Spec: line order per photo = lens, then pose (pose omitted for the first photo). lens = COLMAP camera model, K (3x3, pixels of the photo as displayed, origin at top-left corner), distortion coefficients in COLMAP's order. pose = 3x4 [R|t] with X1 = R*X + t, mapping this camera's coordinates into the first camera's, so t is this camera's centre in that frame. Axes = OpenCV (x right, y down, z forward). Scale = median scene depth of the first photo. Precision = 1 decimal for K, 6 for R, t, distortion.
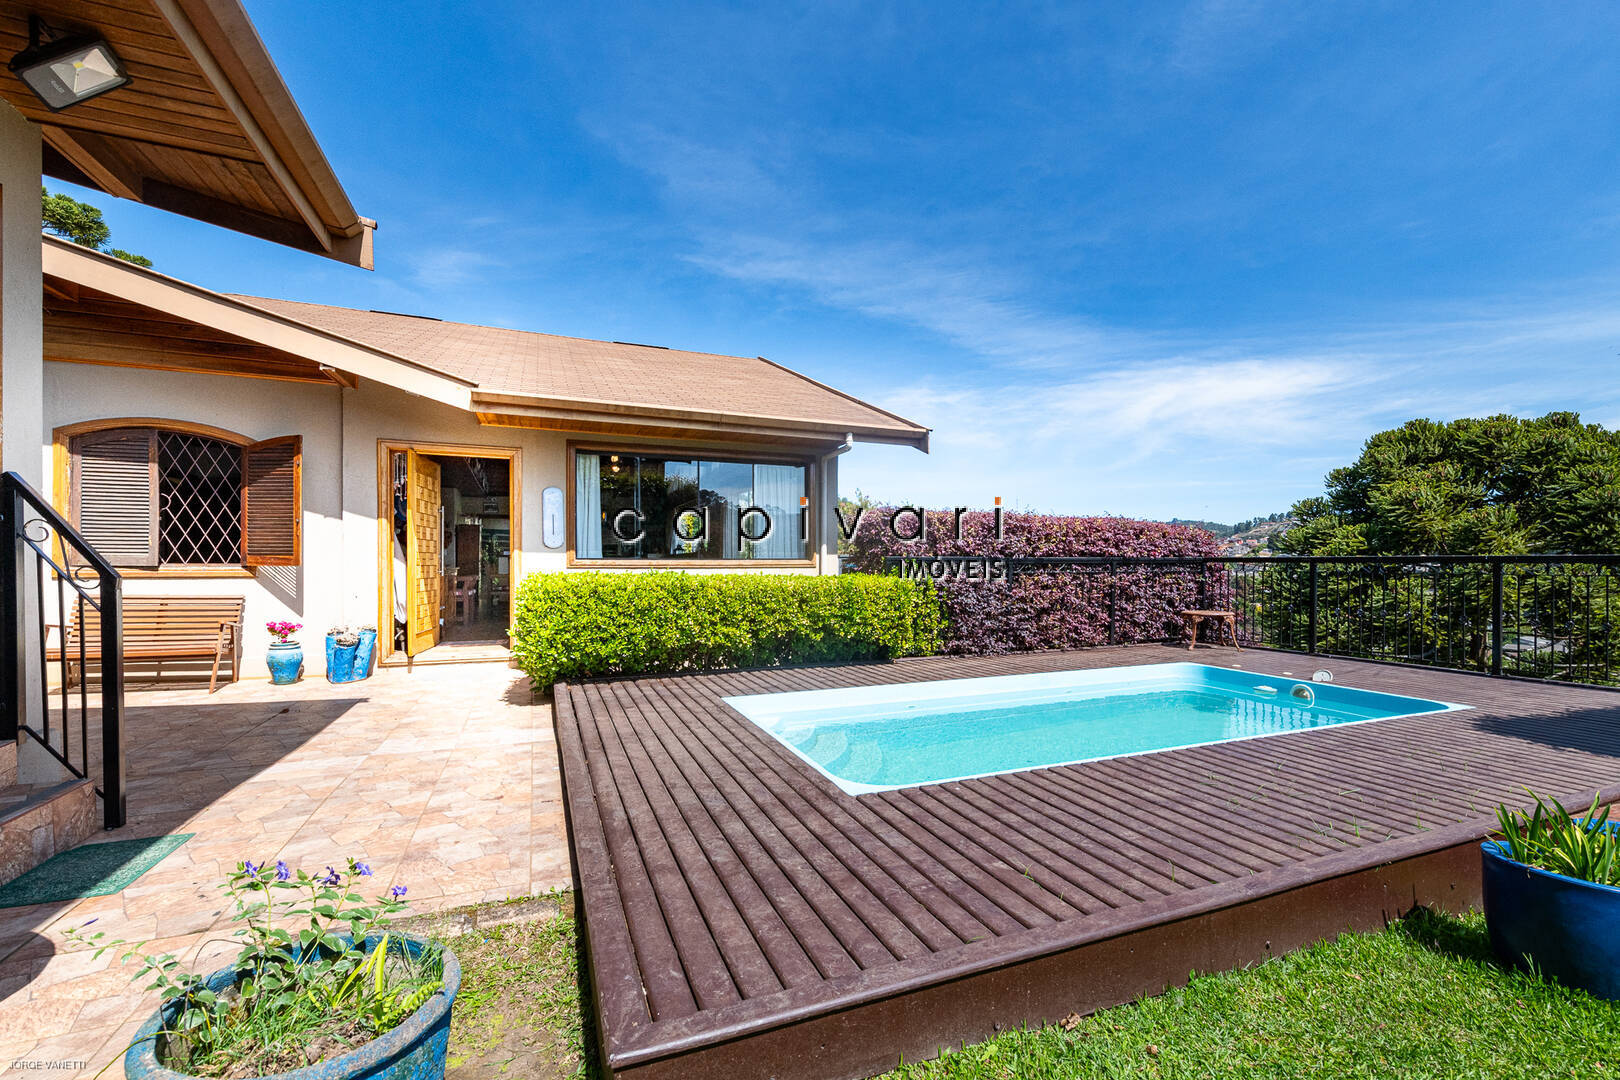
lens RADIAL K [[655.0, 0, 801.4], [0, 655.0, 542.4], [0, 0, 1]] dist [0.015744, 0.000161]
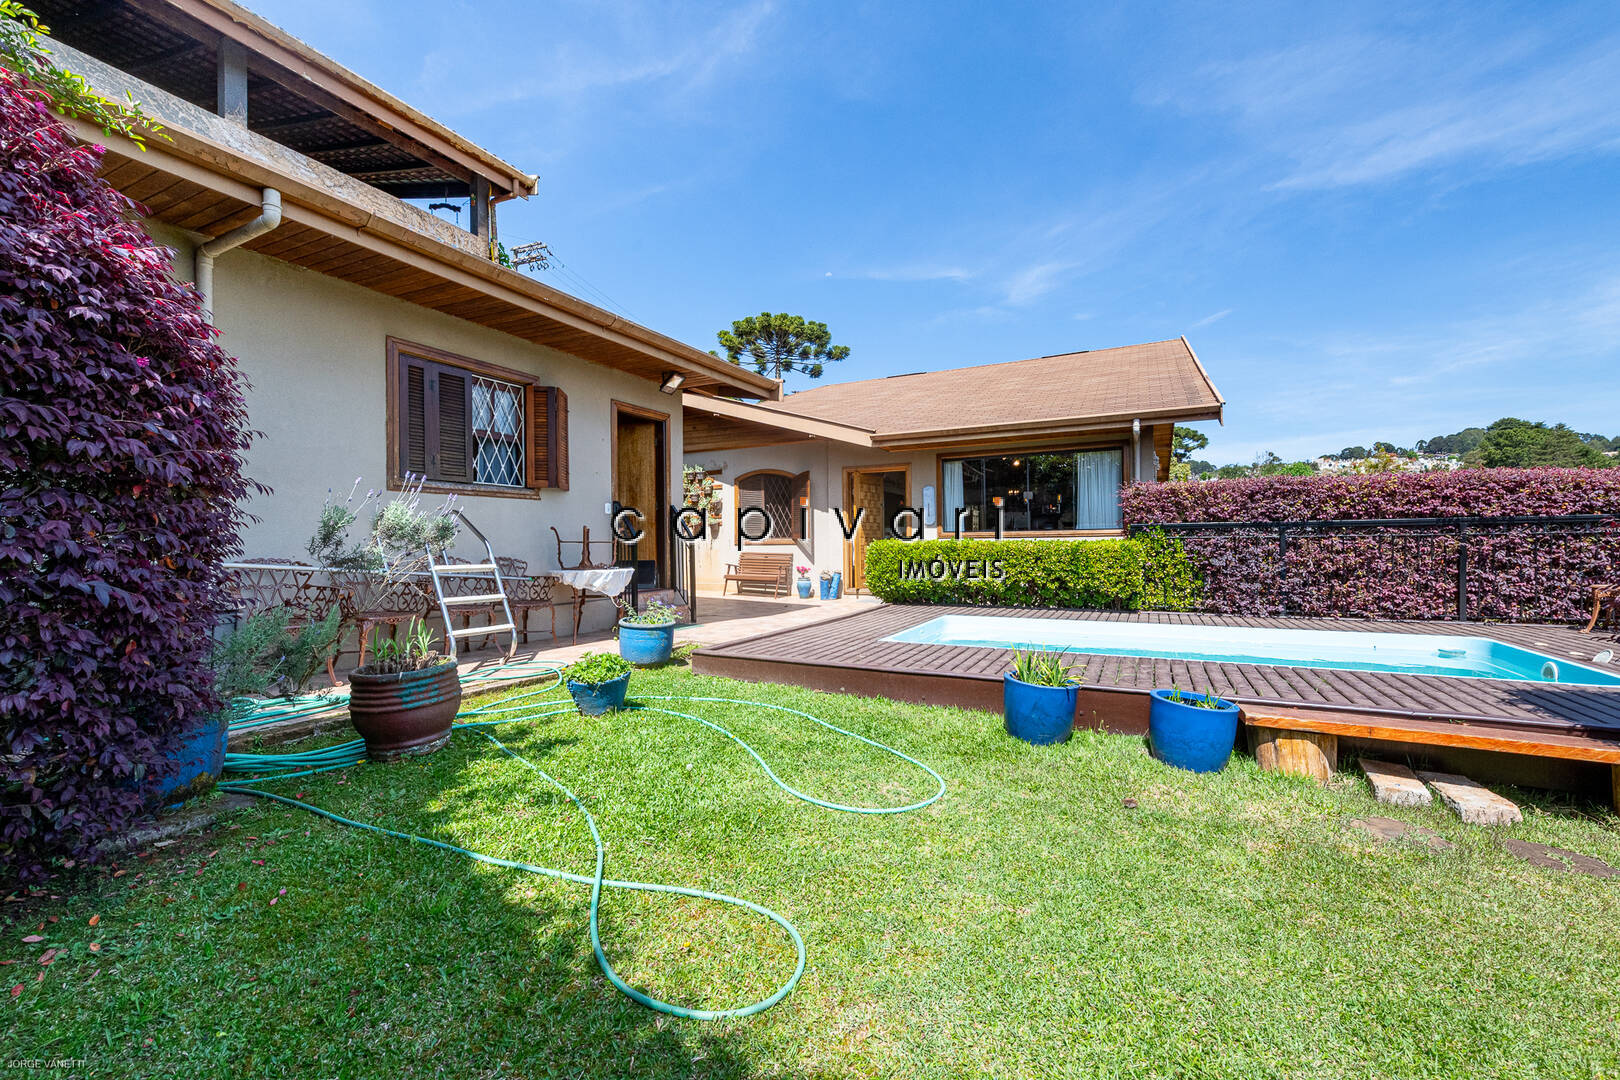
lens RADIAL K [[655.0, 0, 818.1], [0, 655.0, 544.0], [0, 0, 1]] dist [0.015744, 0.000161]
pose [[0.646869, -0.007143, -0.762567, 0.590411], [0.029637, 0.999436, 0.015778, 0.018843], [0.762025, -0.032807, 0.646716, -0.181934]]
